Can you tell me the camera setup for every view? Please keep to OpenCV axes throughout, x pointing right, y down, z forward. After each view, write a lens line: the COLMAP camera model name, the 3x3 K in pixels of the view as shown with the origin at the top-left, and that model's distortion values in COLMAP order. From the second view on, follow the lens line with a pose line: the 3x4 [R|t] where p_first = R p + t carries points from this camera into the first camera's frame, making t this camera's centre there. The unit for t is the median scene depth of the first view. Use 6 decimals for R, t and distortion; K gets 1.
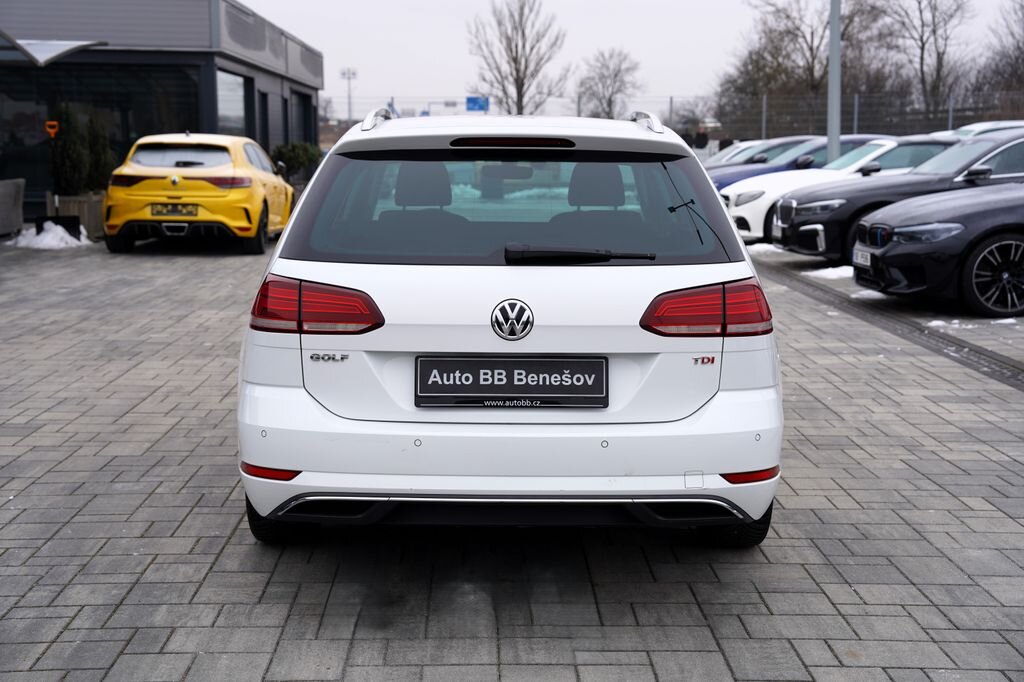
lens RADIAL K [[1407.4, 0, 507.7], [0, 1407.4, 342.6], [0, 0, 1]] dist [0.037373, 0.708589]
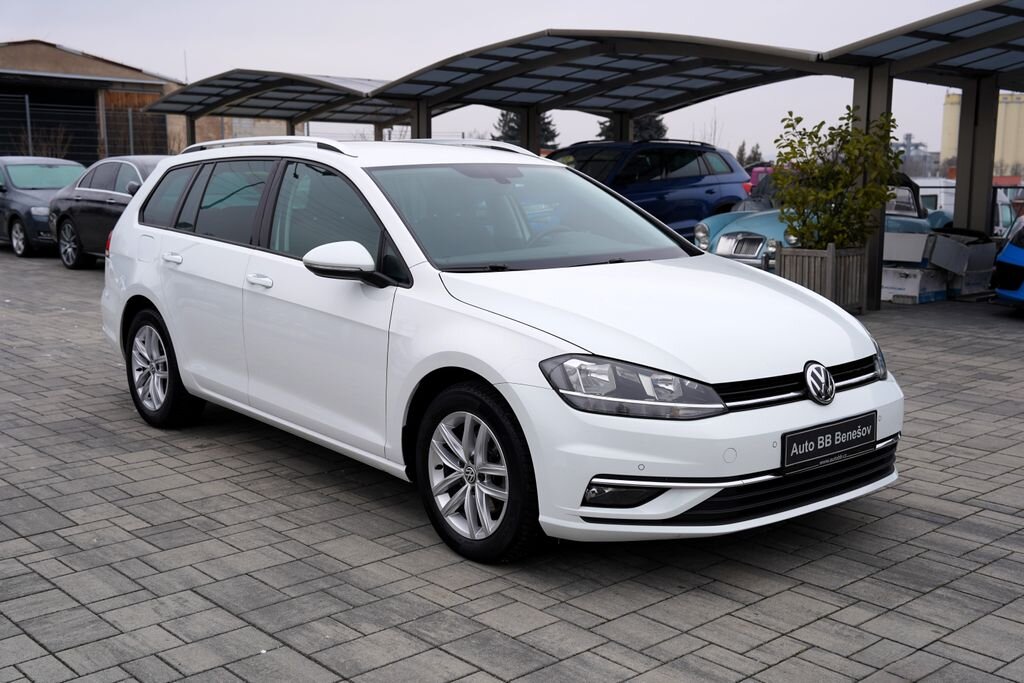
lens RADIAL K [[1145.5, 0, 522.3], [0, 1145.5, 342.6], [0, 0, 1]] dist [-0.002438, 0.297197]
pose [[-0.755561, 0.094021, -0.648296, 0.774164], [-0.095086, 0.963425, 0.250542, -0.337811], [0.648141, 0.250944, -0.718986, 2.469808]]
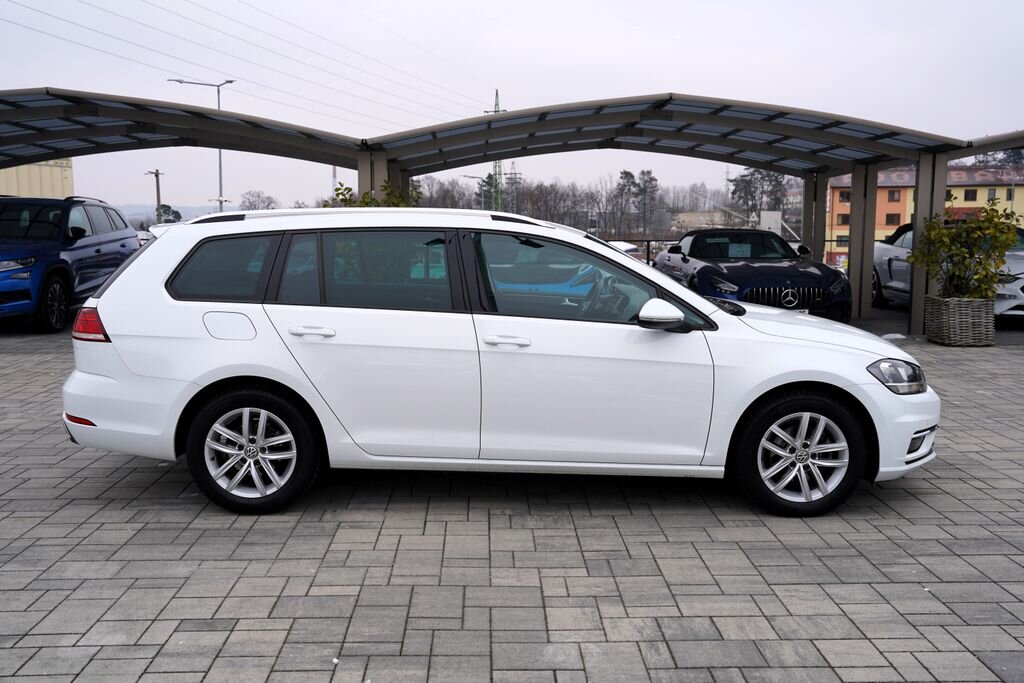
lens RADIAL K [[959.1, 0, 517.5], [0, 959.1, 343.3], [0, 0, 1]] dist [-0.039380, 0.127203]
pose [[0.012496, 0.125734, -0.991985, 1.281570], [-0.141811, 0.982258, 0.122714, -0.210429], [0.989815, 0.139141, 0.030105, 1.414161]]
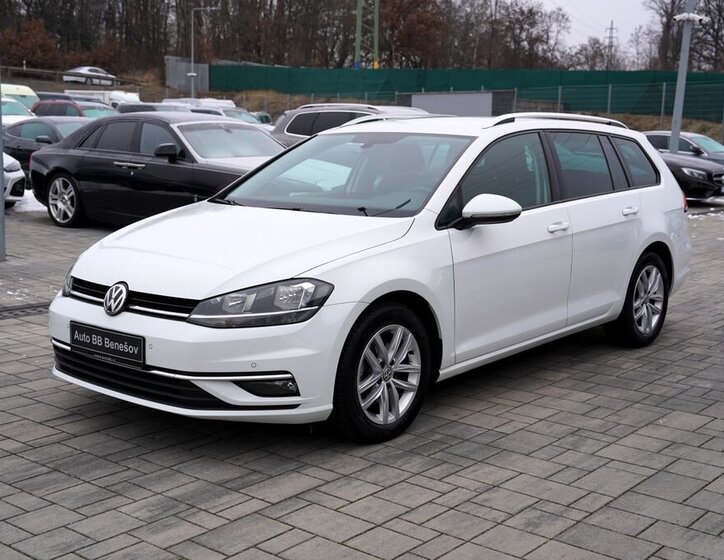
lens RADIAL K [[961.1, 0, 362.0], [0, 961.1, 280.0], [0, 0, 1]] dist [0.065488, 0.045559]
pose [[-0.757658, -0.114510, 0.642527, -0.825613], [0.070439, 0.964390, 0.254934, -0.352639], [-0.648839, 0.238412, -0.722612, 2.519903]]
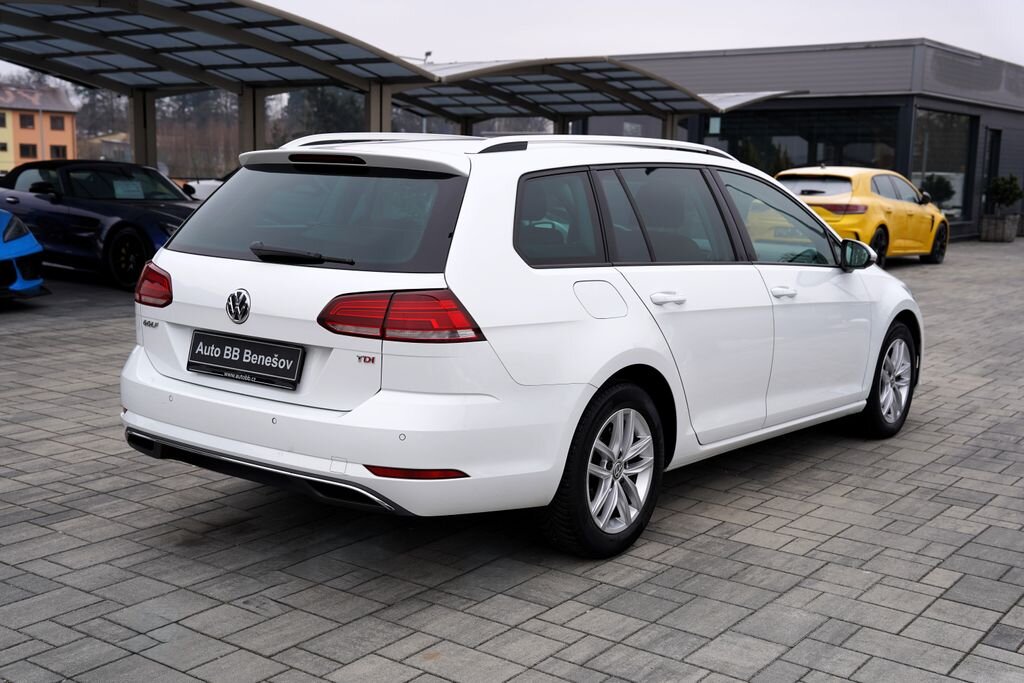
lens RADIAL K [[1181.7, 0, 504.9], [0, 1181.7, 357.8], [0, 0, 1]] dist [0.084295, 0.024275]
pose [[0.793106, 0.110242, -0.599023, 0.712649], [-0.104242, 0.993541, 0.044831, -0.037610], [0.600097, 0.026887, 0.799476, 0.305951]]
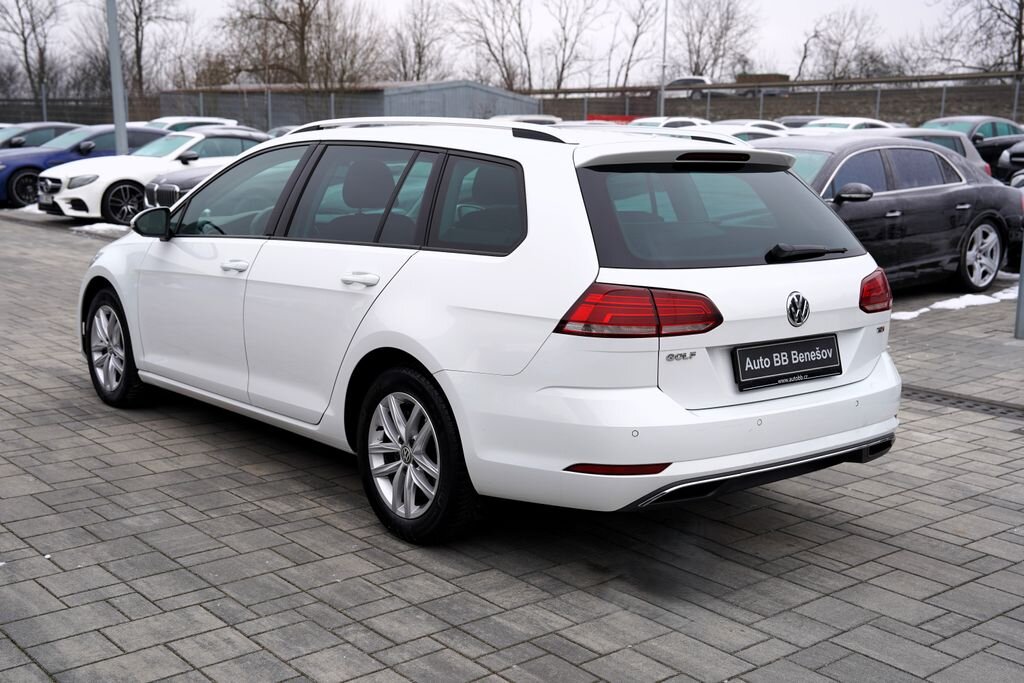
lens RADIAL K [[1181.7, 0, 504.9], [0, 1181.7, 357.8], [0, 0, 1]] dist [0.084295, 0.024275]
pose [[0.778878, -0.098659, 0.619367, -0.740408], [0.067396, 0.994998, 0.073740, -0.060165], [-0.623544, -0.015691, 0.781631, 0.335266]]
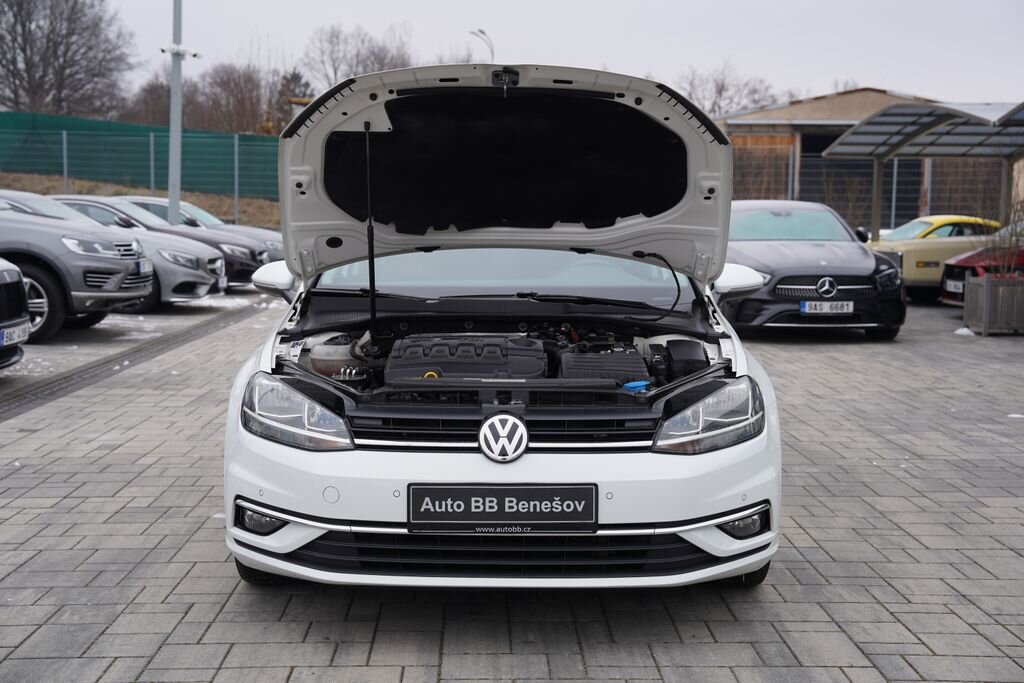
lens RADIAL K [[1293.2, 0, 514.1], [0, 1293.2, 339.4], [0, 0, 1]] dist [0.119330, 0.035383]
pose [[-0.999874, -0.014016, -0.007411, 0.001452], [-0.015350, 0.972735, 0.231411, -0.366130], [0.003966, 0.231495, -0.972828, 2.808624]]
